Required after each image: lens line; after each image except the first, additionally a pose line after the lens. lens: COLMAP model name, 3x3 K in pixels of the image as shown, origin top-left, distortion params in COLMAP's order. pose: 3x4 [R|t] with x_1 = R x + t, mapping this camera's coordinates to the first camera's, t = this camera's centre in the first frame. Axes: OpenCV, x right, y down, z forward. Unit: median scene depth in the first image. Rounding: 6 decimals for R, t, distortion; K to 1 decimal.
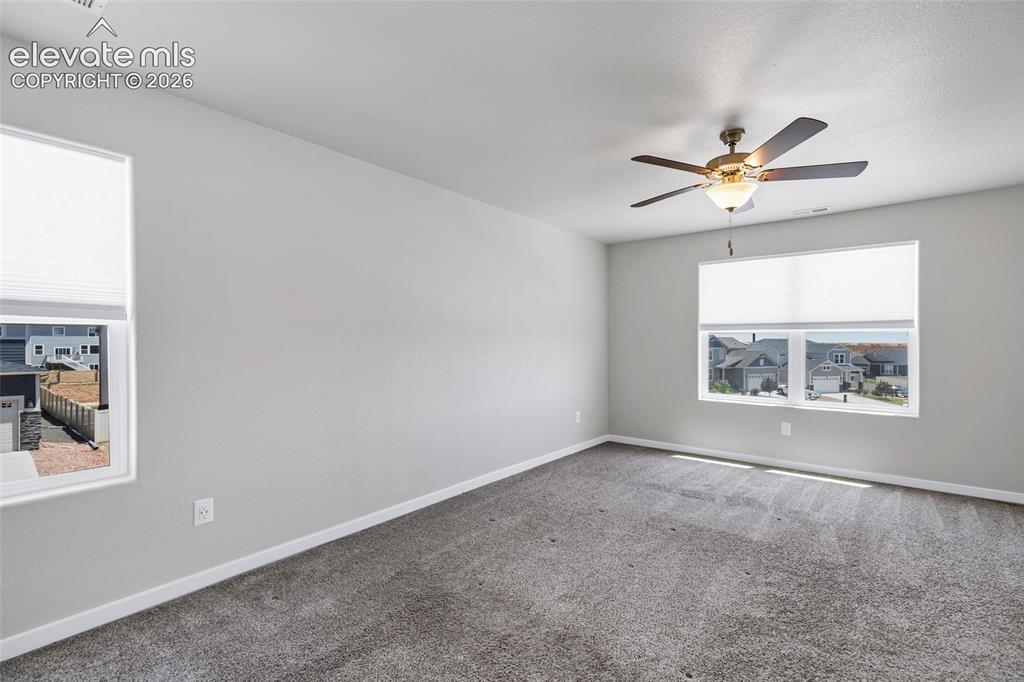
lens RADIAL K [[467.6, 0, 513.4], [0, 467.6, 341.3], [0, 0, 1]] dist [0.011813, -0.000918]
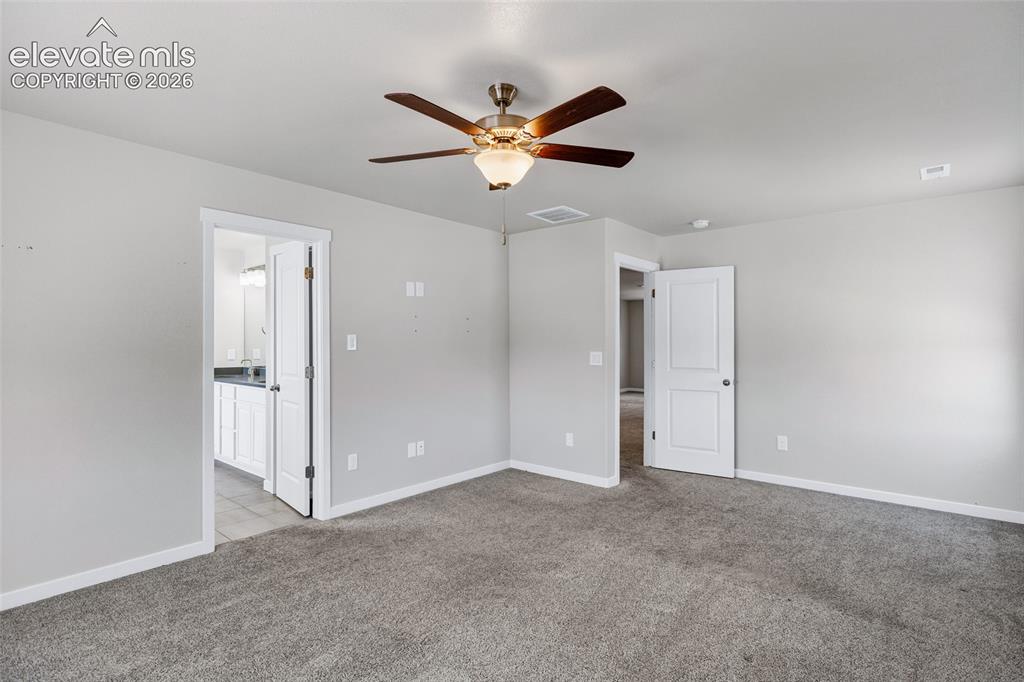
lens RADIAL K [[535.7, 0, 509.7], [0, 535.7, 342.4], [0, 0, 1]] dist [0.004369, -0.002421]
pose [[-0.999948, -0.001663, 0.010031, 0.306808], [-0.001642, 0.999996, 0.002156, -0.018105], [-0.010034, 0.002139, -0.999947, 1.304049]]
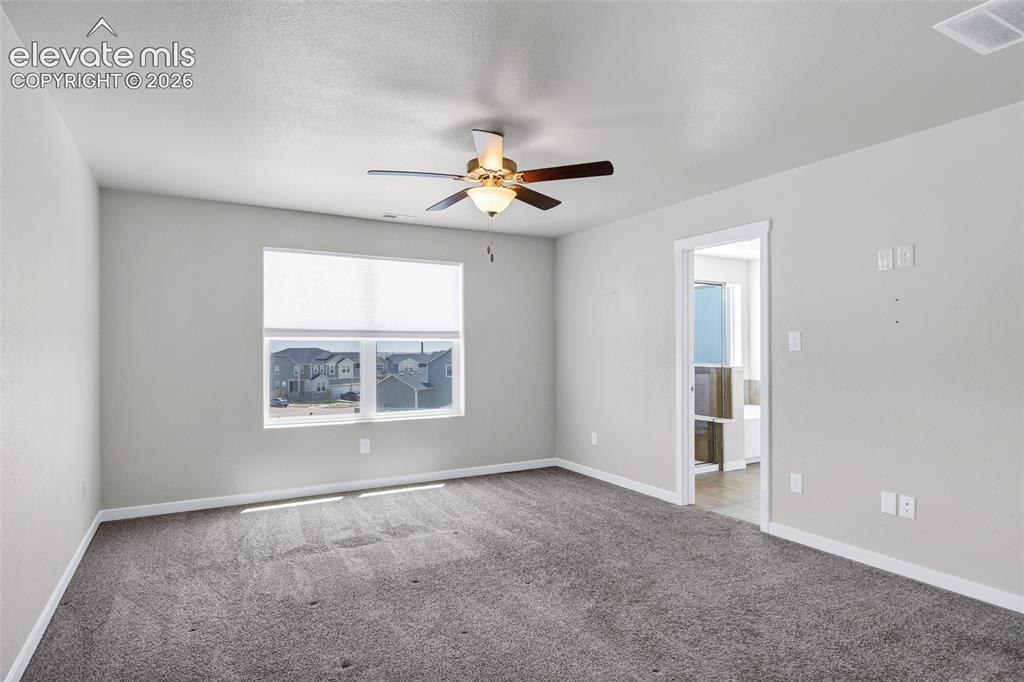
lens RADIAL K [[582.7, 0, 511.9], [0, 582.7, 342.0], [0, 0, 1]] dist [0.018428, 0.000679]
pose [[0.360452, 0.009194, 0.932732, -0.434070], [0.001688, 0.999943, -0.010509, -0.004990], [-0.932776, 0.005363, 0.360416, 0.368618]]
